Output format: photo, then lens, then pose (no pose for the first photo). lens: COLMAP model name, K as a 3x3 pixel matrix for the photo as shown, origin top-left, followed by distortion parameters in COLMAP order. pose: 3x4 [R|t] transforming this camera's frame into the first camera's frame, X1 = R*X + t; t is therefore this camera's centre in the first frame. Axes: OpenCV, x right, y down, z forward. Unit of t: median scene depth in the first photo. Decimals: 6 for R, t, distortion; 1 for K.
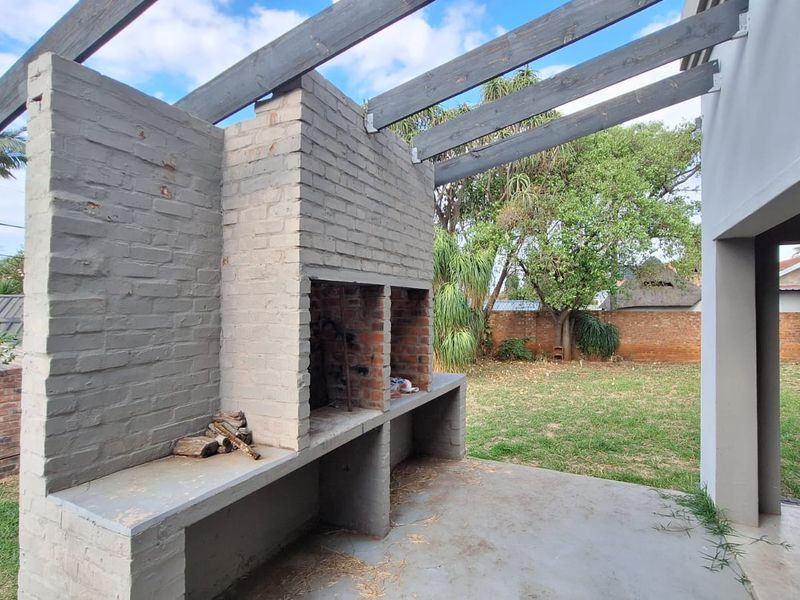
lens RADIAL K [[423.7, 0, 403.5], [0, 423.7, 304.2], [0, 0, 1]] dist [-0.000642, 0.000789]
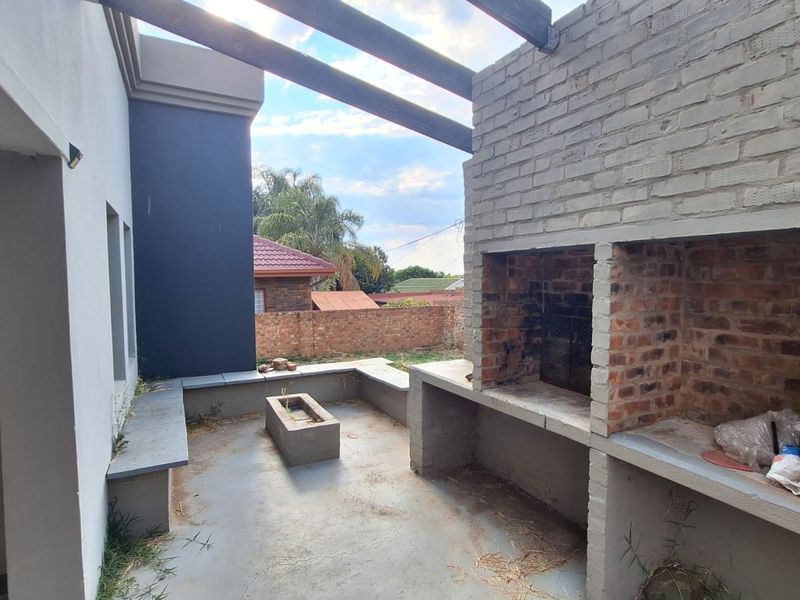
lens RADIAL K [[423.7, 0, 403.5], [0, 423.7, 304.2], [0, 0, 1]] dist [-0.000642, 0.000789]
pose [[-0.579719, 0.055065, -0.812954, 0.756937], [0.006004, 0.997975, 0.063316, 0.005791], [0.814795, 0.031824, -0.578876, 1.288750]]
